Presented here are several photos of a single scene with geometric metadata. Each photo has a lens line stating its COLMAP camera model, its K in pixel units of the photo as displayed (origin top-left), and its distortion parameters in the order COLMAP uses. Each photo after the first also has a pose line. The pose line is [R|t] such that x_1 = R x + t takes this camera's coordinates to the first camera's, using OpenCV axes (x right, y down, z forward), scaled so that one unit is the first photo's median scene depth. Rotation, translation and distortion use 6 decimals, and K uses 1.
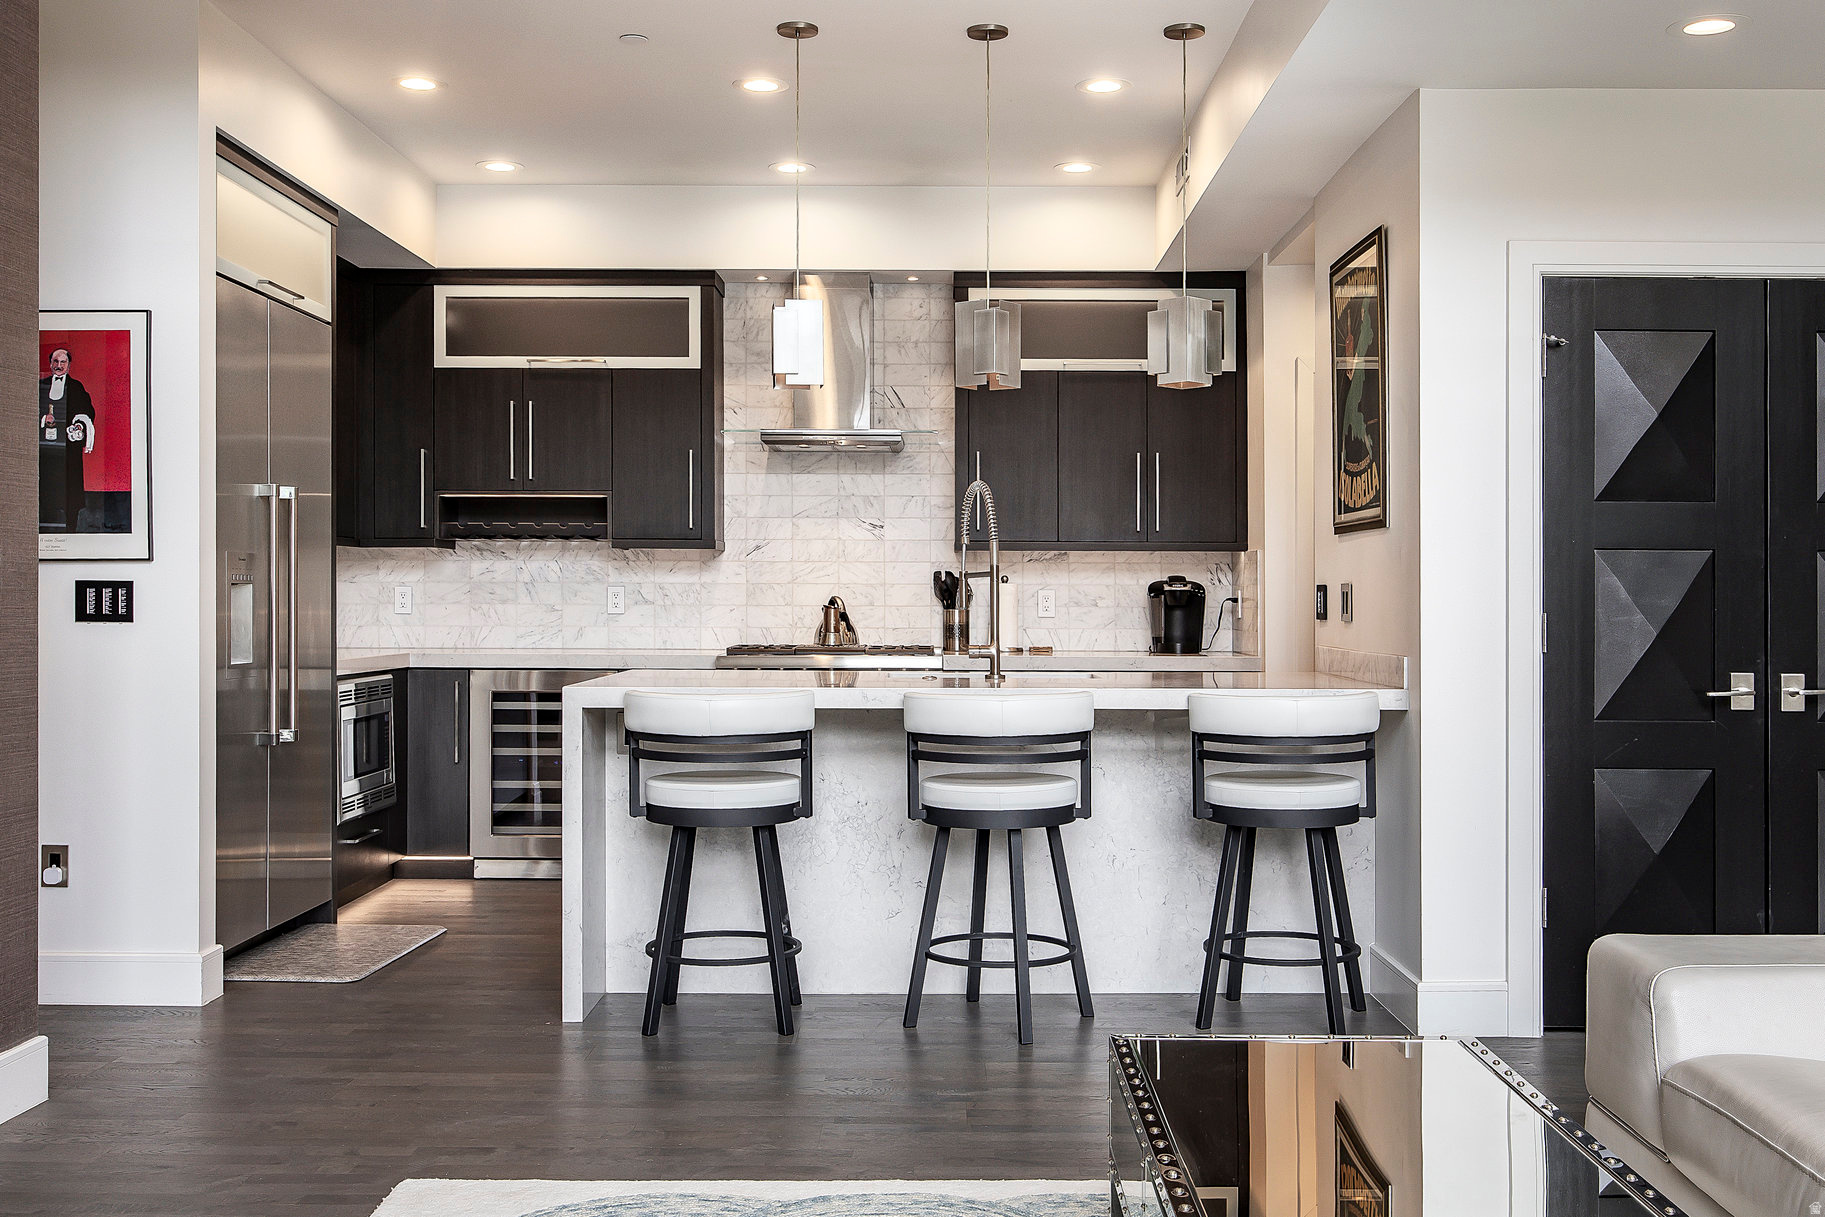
lens RADIAL K [[1919.1, 0, 960.9], [0, 1919.1, 575.8], [0, 0, 1]] dist [-0.008697, 0.000000]
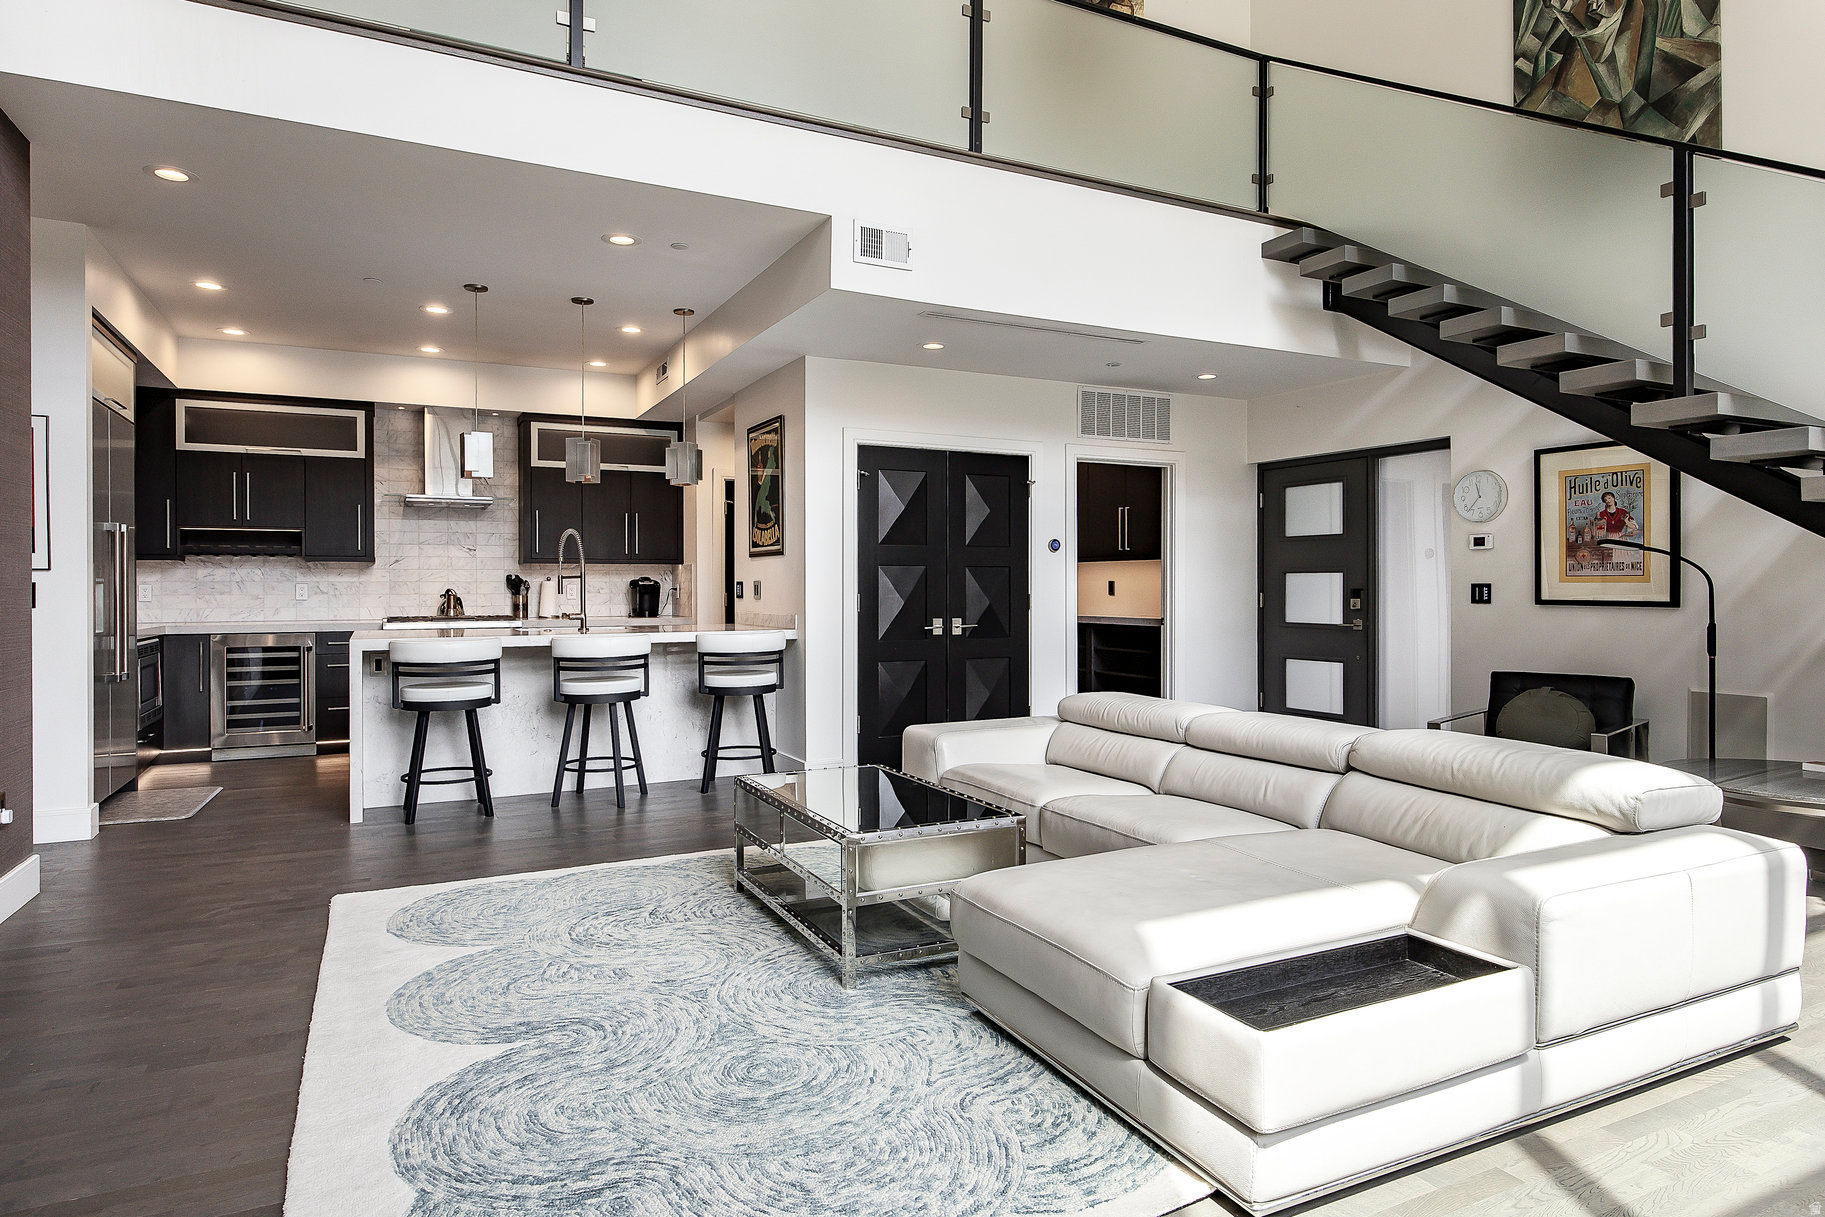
lens RADIAL K [[1063.8, 0, 931.1], [0, 1063.8, 560.2], [0, 0, 1]] dist [0.027463, -0.003988]
pose [[0.903003, 0.005388, 0.429601, -0.100234], [0.000910, 0.999895, -0.014454, -0.001342], [-0.429634, 0.013442, 0.902903, -0.105722]]
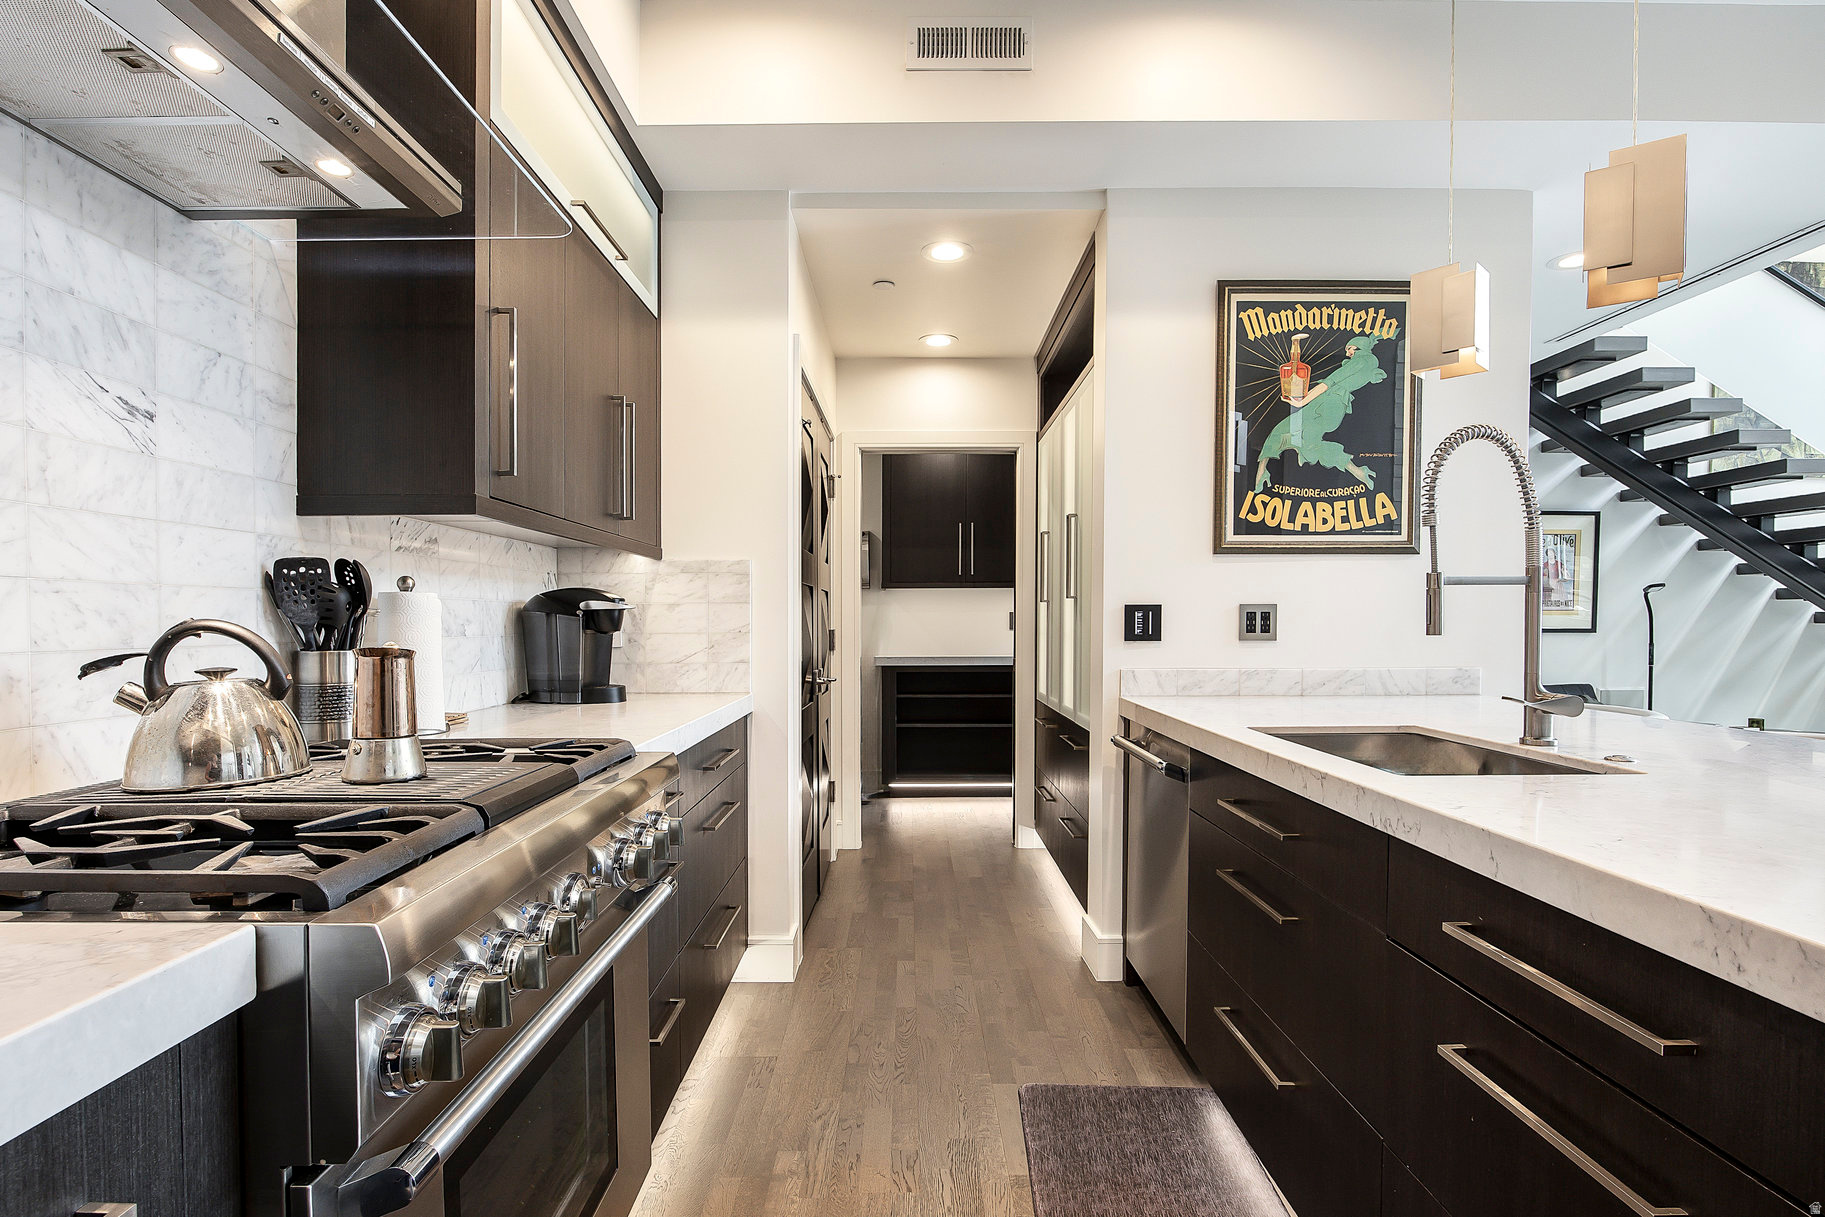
lens RADIAL K [[898.8, 0, 919.5], [0, 898.8, 628.2], [0, 0, 1]] dist [-0.004220, -0.000752]
pose [[0.034108, -0.013371, 0.999329, -0.229760], [-0.007726, 0.999877, 0.013642, 0.010281], [-0.999388, -0.008186, 0.034001, 1.007967]]
